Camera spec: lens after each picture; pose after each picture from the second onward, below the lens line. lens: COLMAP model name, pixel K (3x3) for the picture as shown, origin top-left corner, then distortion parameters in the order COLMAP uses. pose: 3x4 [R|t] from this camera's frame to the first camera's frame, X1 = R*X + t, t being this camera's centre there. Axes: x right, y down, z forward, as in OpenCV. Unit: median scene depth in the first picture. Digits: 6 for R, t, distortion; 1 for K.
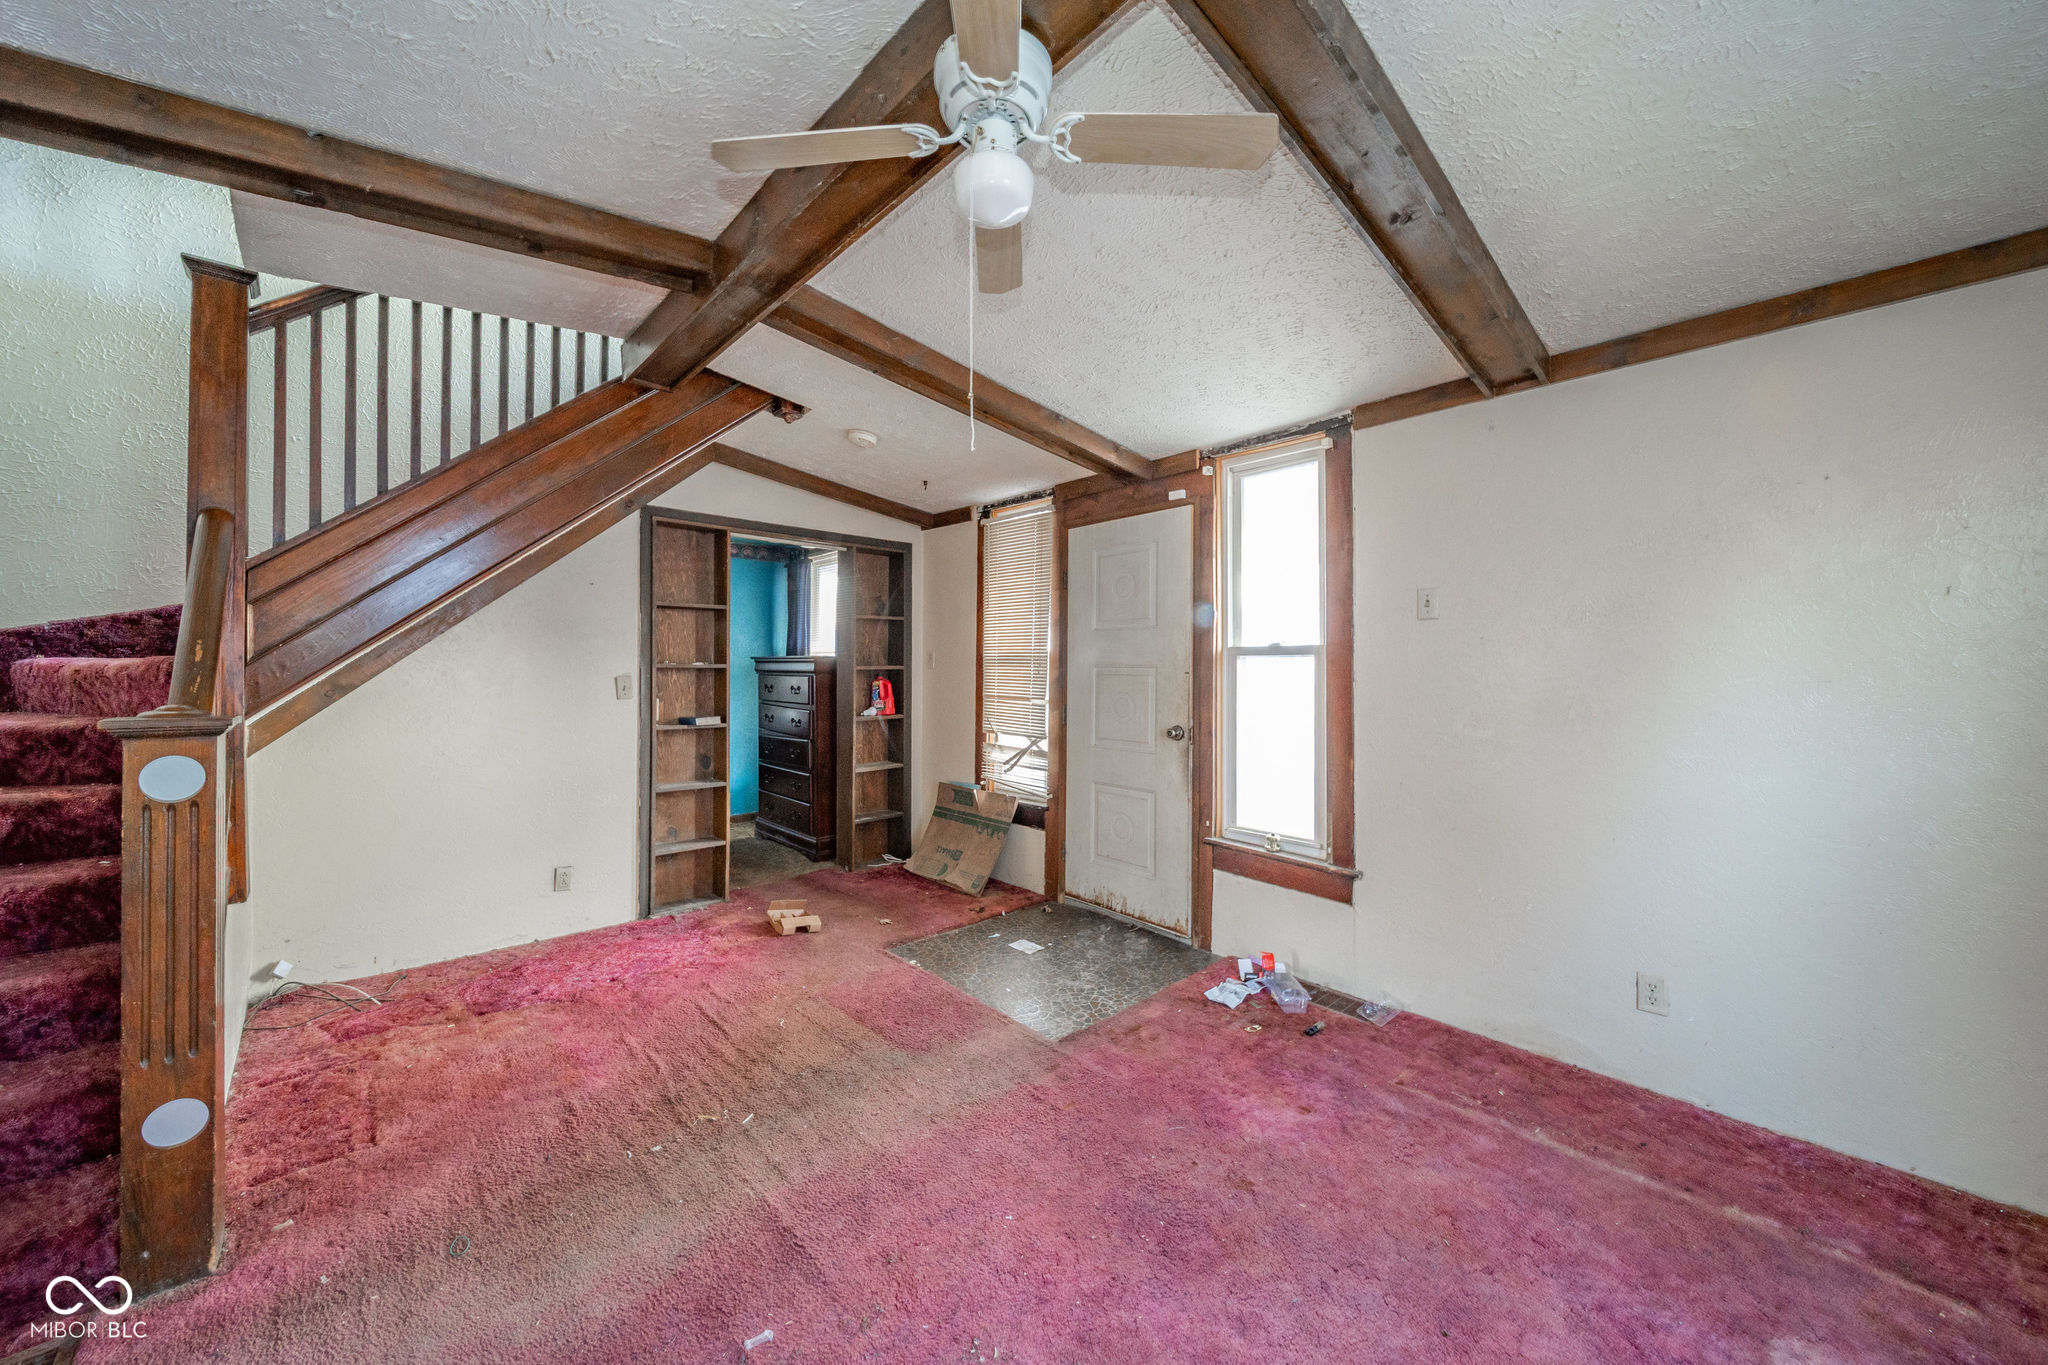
lens RADIAL K [[761.4, 0, 1024.0], [0, 761.4, 682.5], [0, 0, 1]] dist [-0.000342, -0.000266]
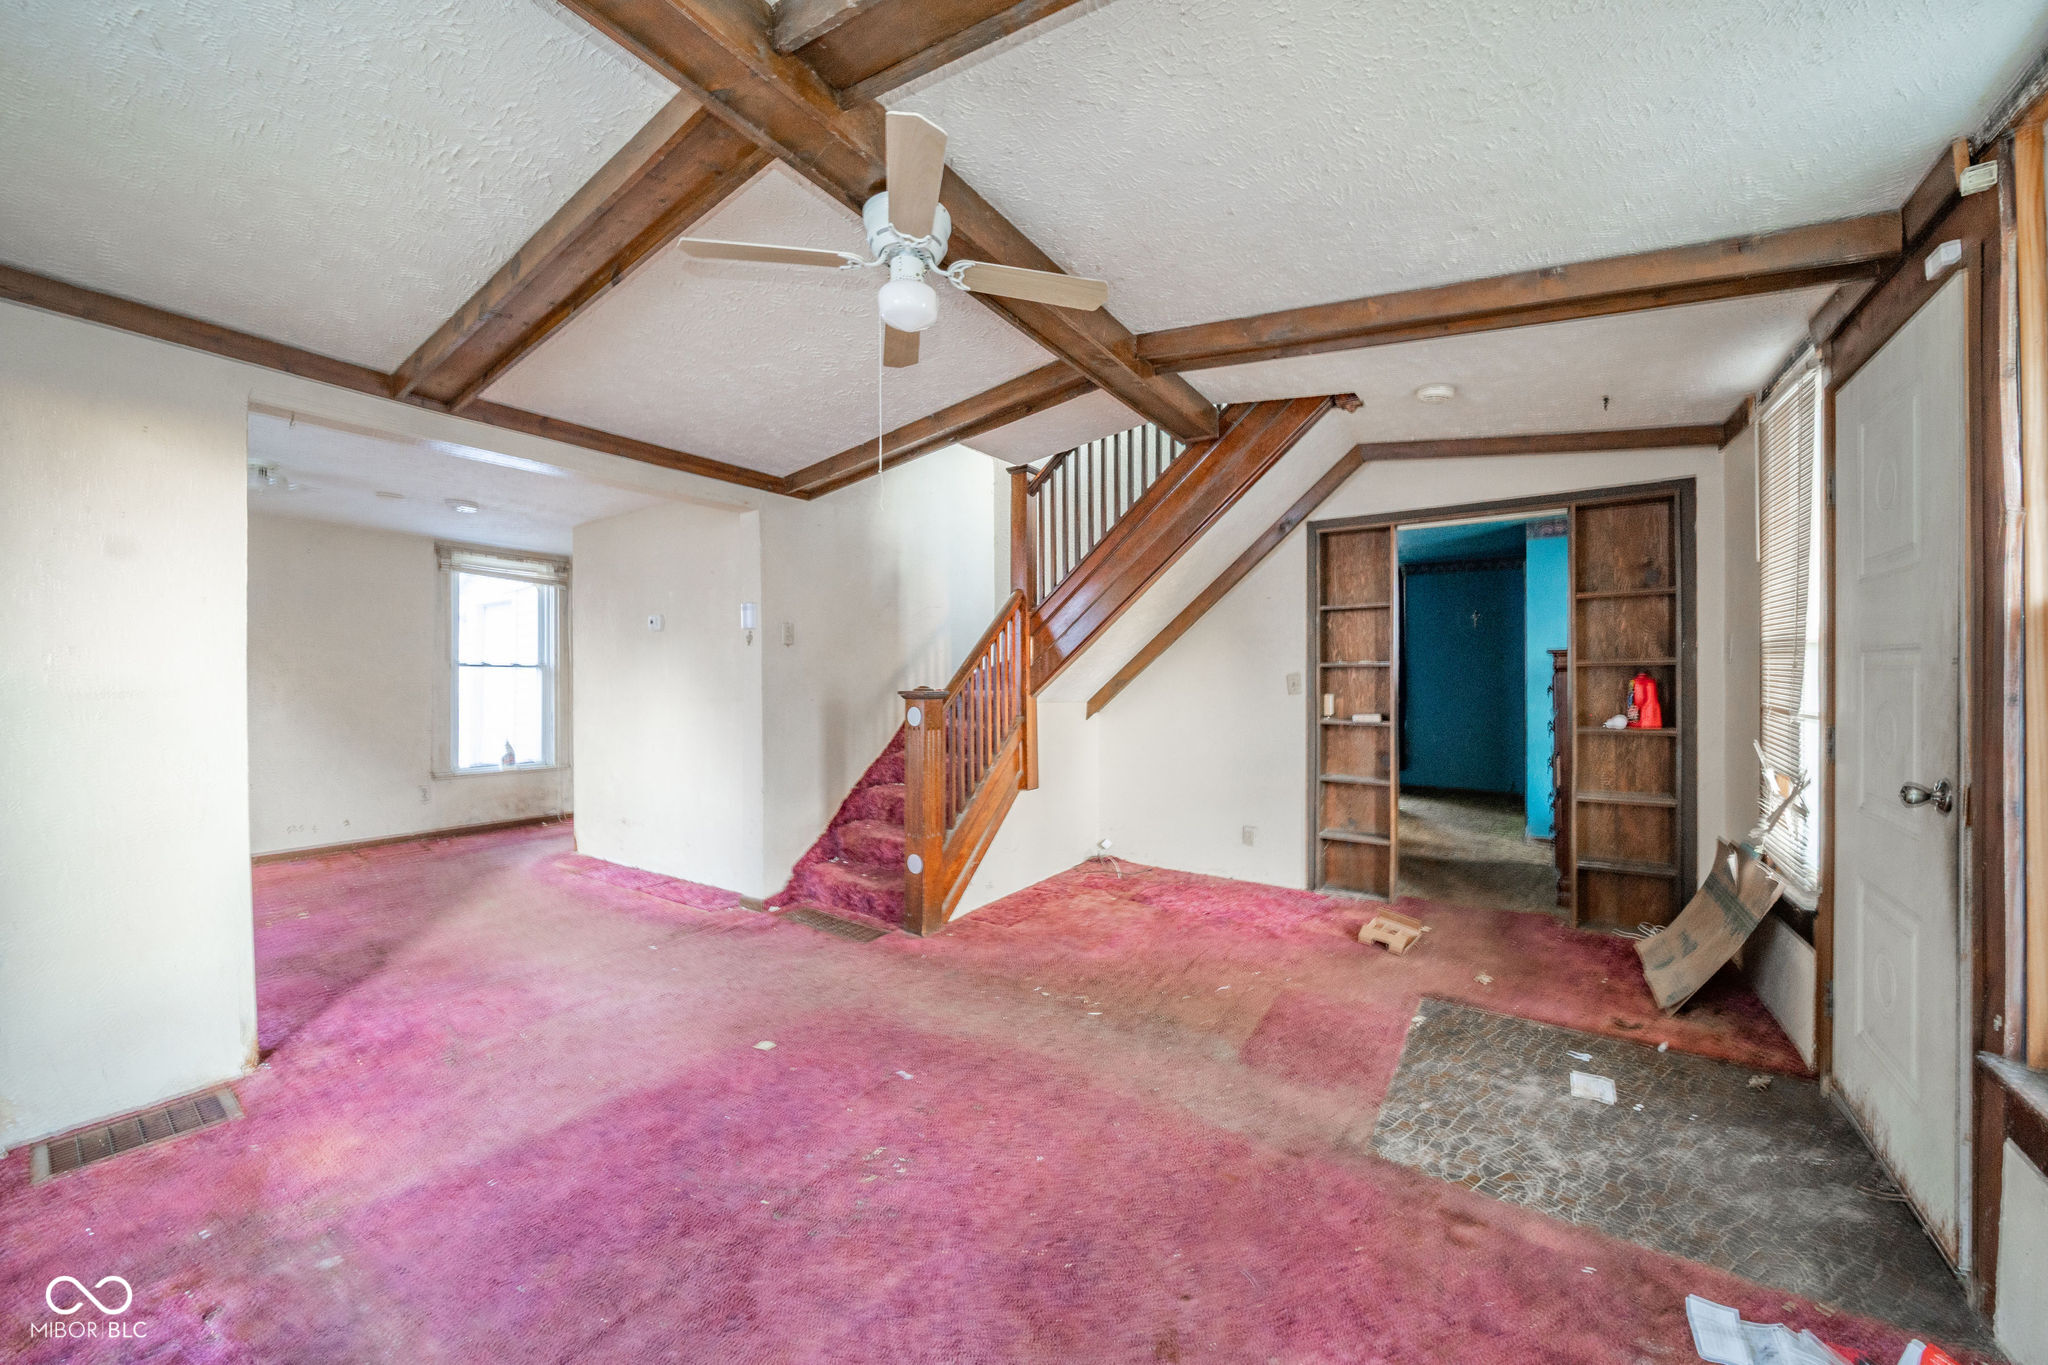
lens RADIAL K [[761.4, 0, 1024.0], [0, 761.4, 682.5], [0, 0, 1]] dist [-0.000342, -0.000266]
pose [[0.179131, 0.006522, -0.983804, 0.556868], [-0.009859, 0.999940, 0.004834, 0.003000], [0.983776, 0.008833, 0.179185, 0.405307]]
